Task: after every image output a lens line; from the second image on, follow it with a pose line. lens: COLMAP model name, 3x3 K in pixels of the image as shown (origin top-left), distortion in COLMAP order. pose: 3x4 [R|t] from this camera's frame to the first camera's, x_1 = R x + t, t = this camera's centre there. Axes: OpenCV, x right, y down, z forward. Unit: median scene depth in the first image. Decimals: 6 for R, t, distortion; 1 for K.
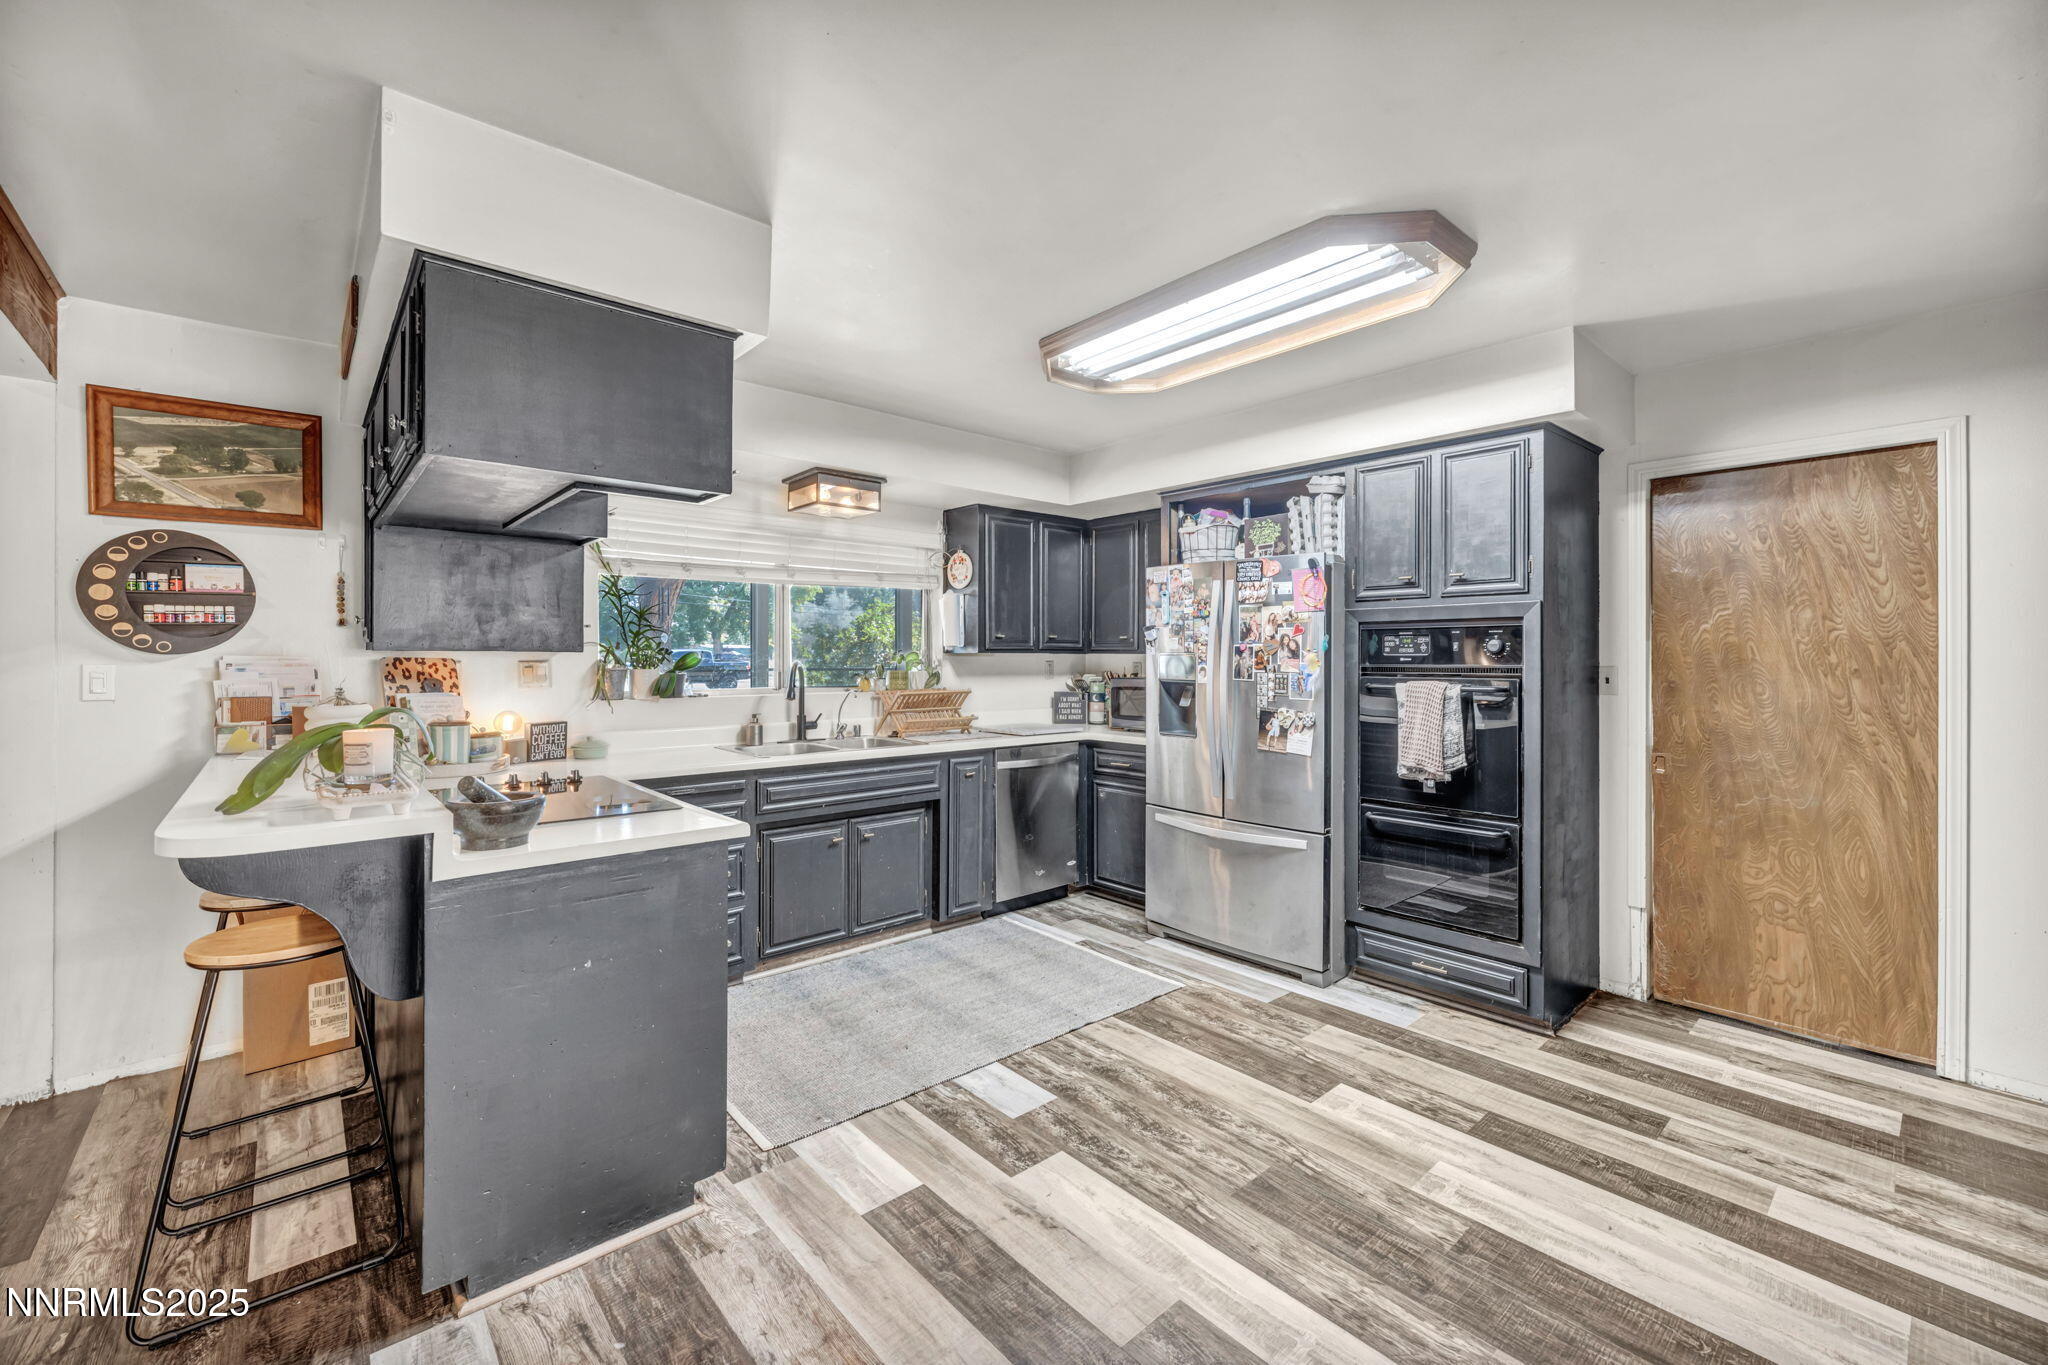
lens RADIAL K [[830.4, 0, 1024.1], [0, 830.4, 661.4], [0, 0, 1]] dist [0.000847, 0.000120]
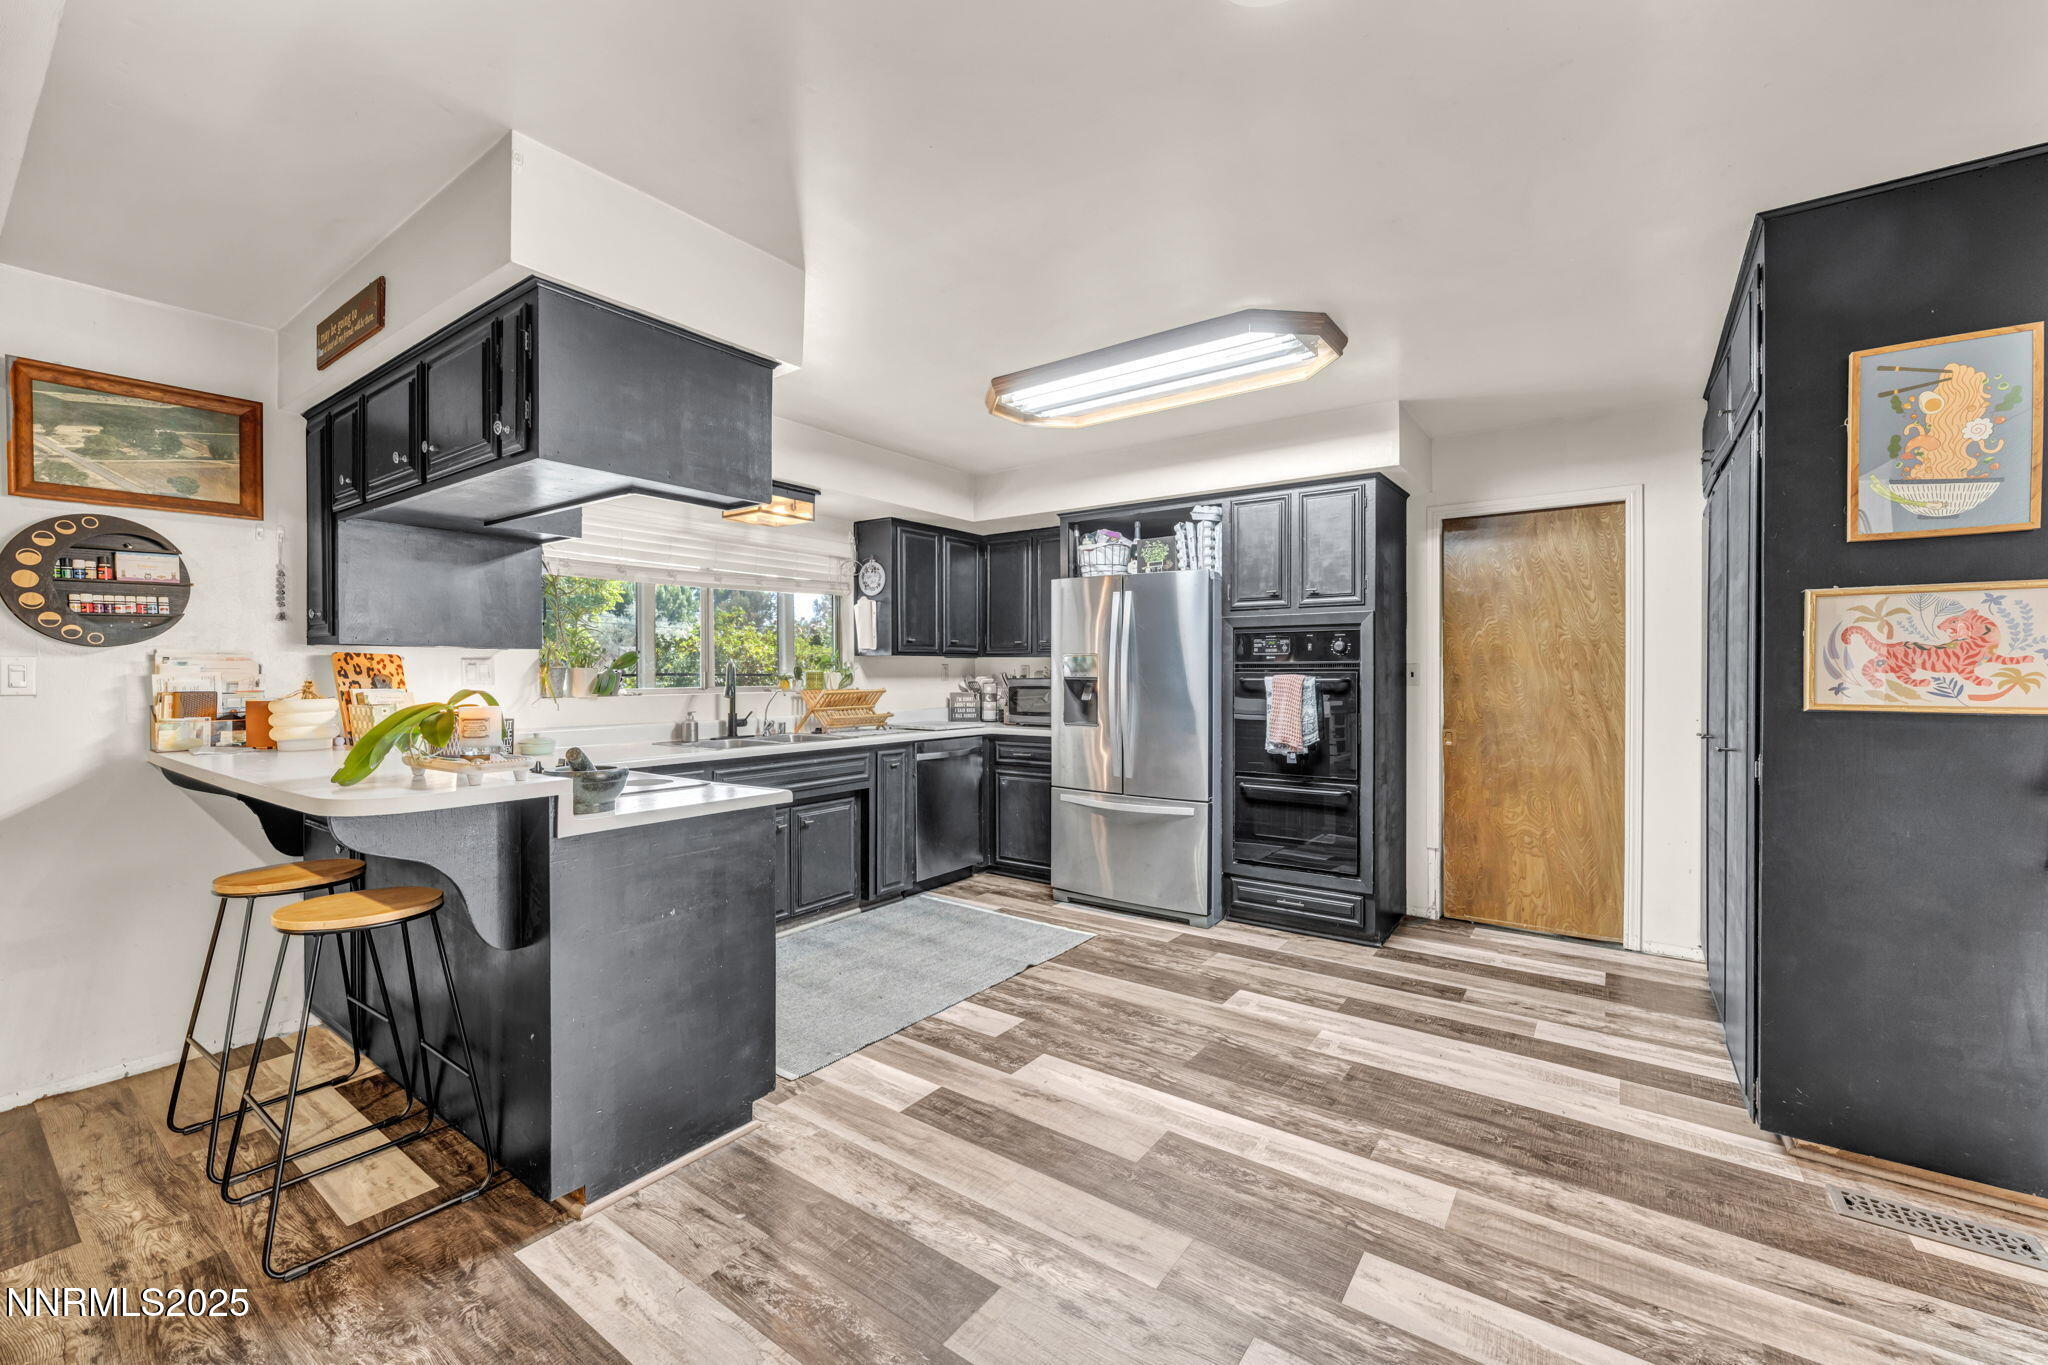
lens RADIAL K [[824.8, 0, 1024.0], [0, 824.8, 682.5], [0, 0, 1]] dist [-0.000259, -0.000041]
pose [[0.975691, -0.005228, 0.219088, -0.190715], [0.003310, 0.999953, 0.009124, 0.025114], [-0.219125, -0.008177, 0.975663, -0.133833]]
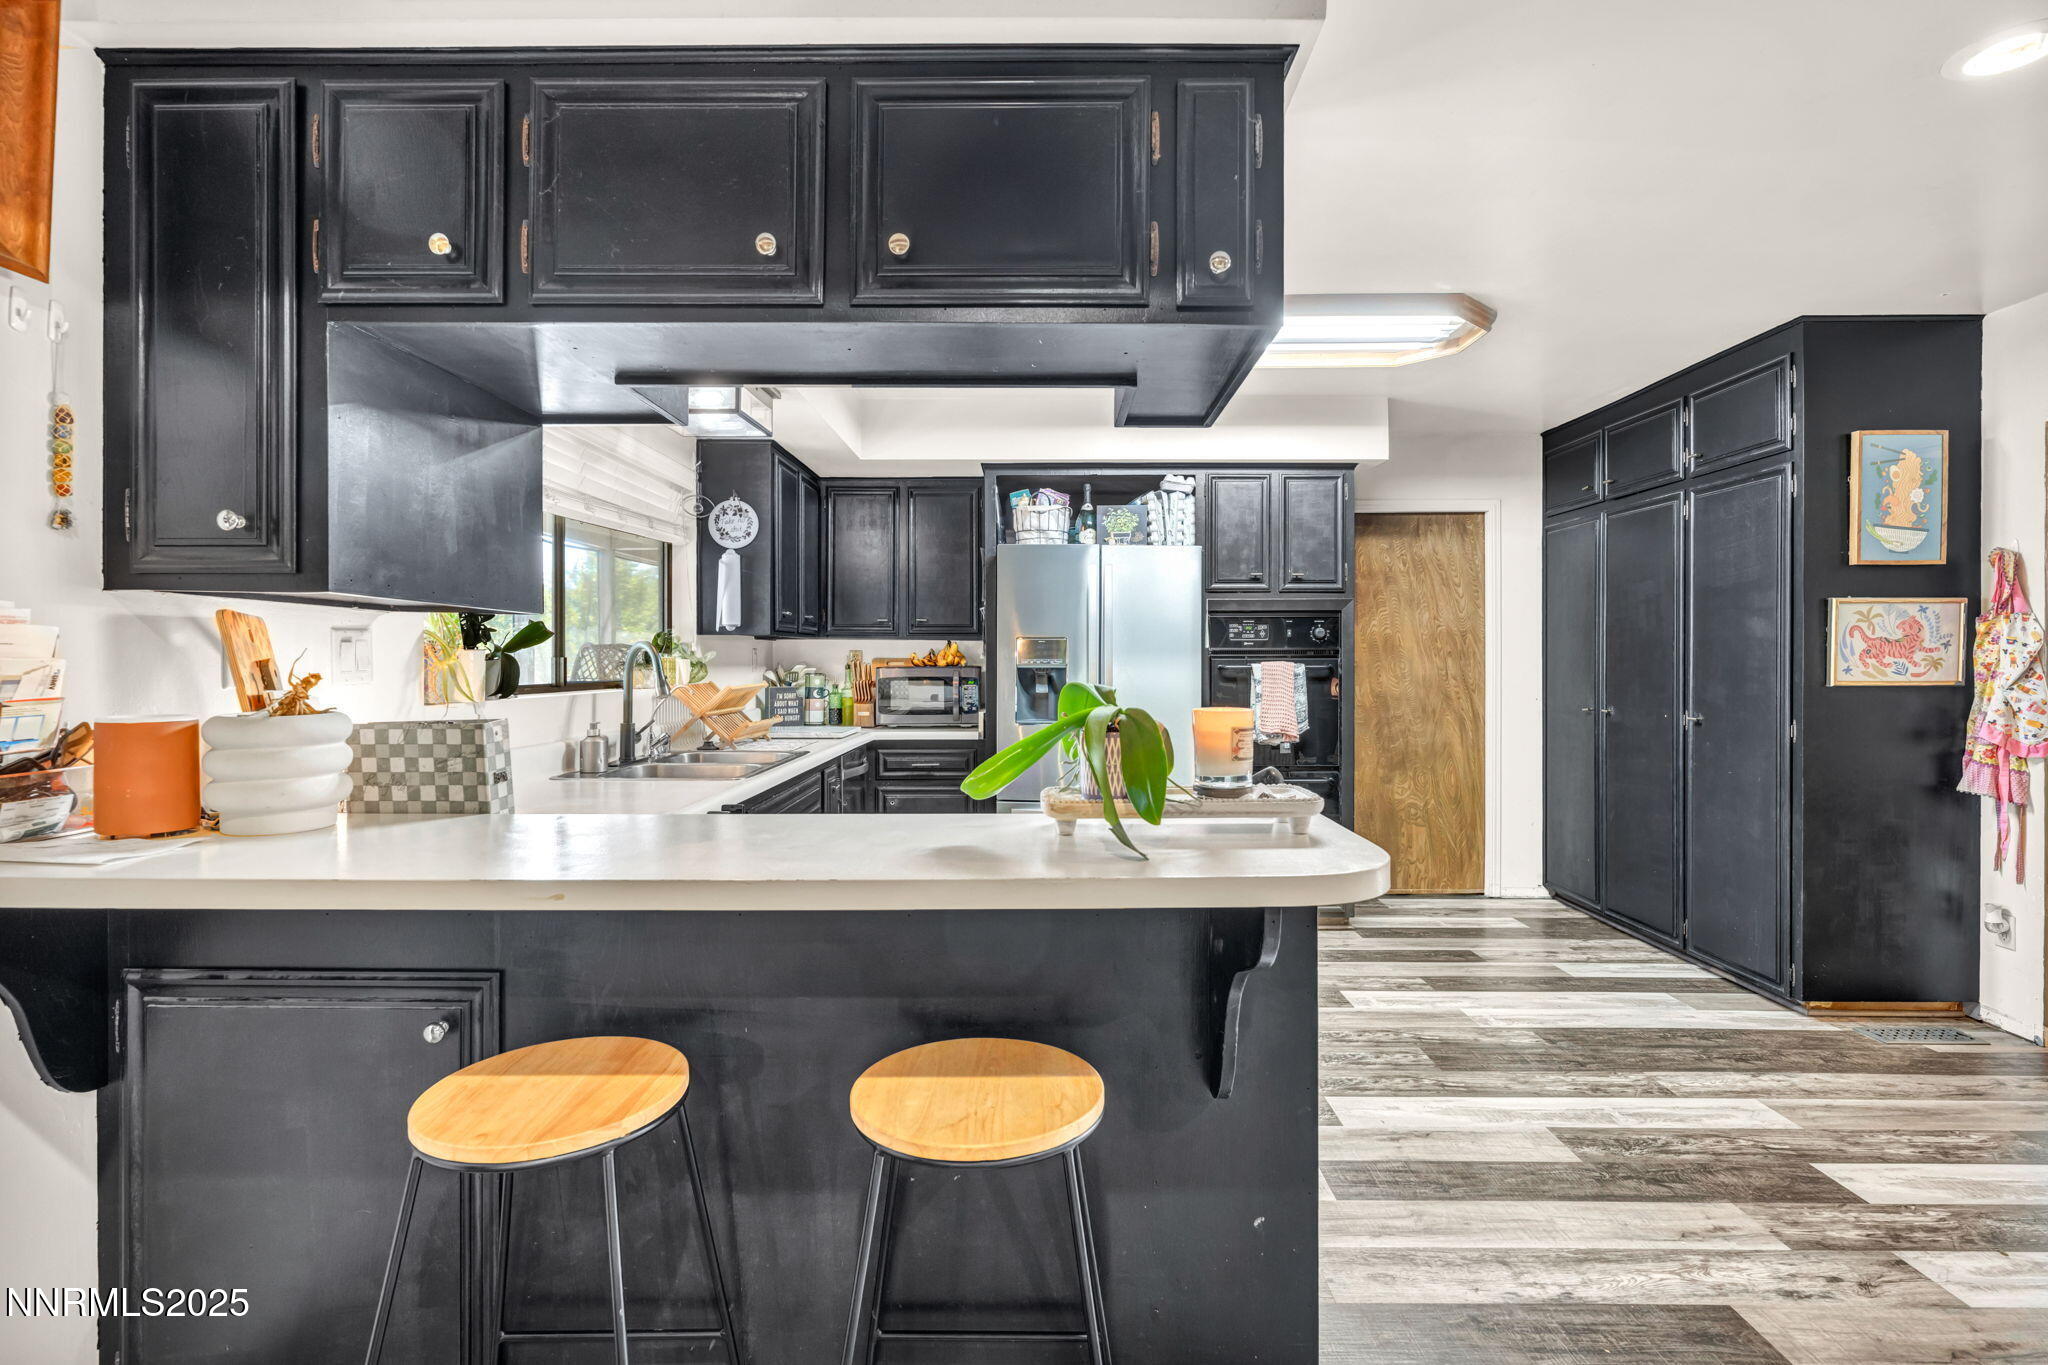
lens RADIAL K [[979.5, 0, 1028.7], [0, 979.5, 666.1], [0, 0, 1]] dist [0.001502, -0.000196]
pose [[0.671792, -0.005978, 0.740715, -0.877577], [0.004856, 0.999981, 0.003667, 0.025646], [-0.740724, 0.001133, 0.671809, 0.340267]]
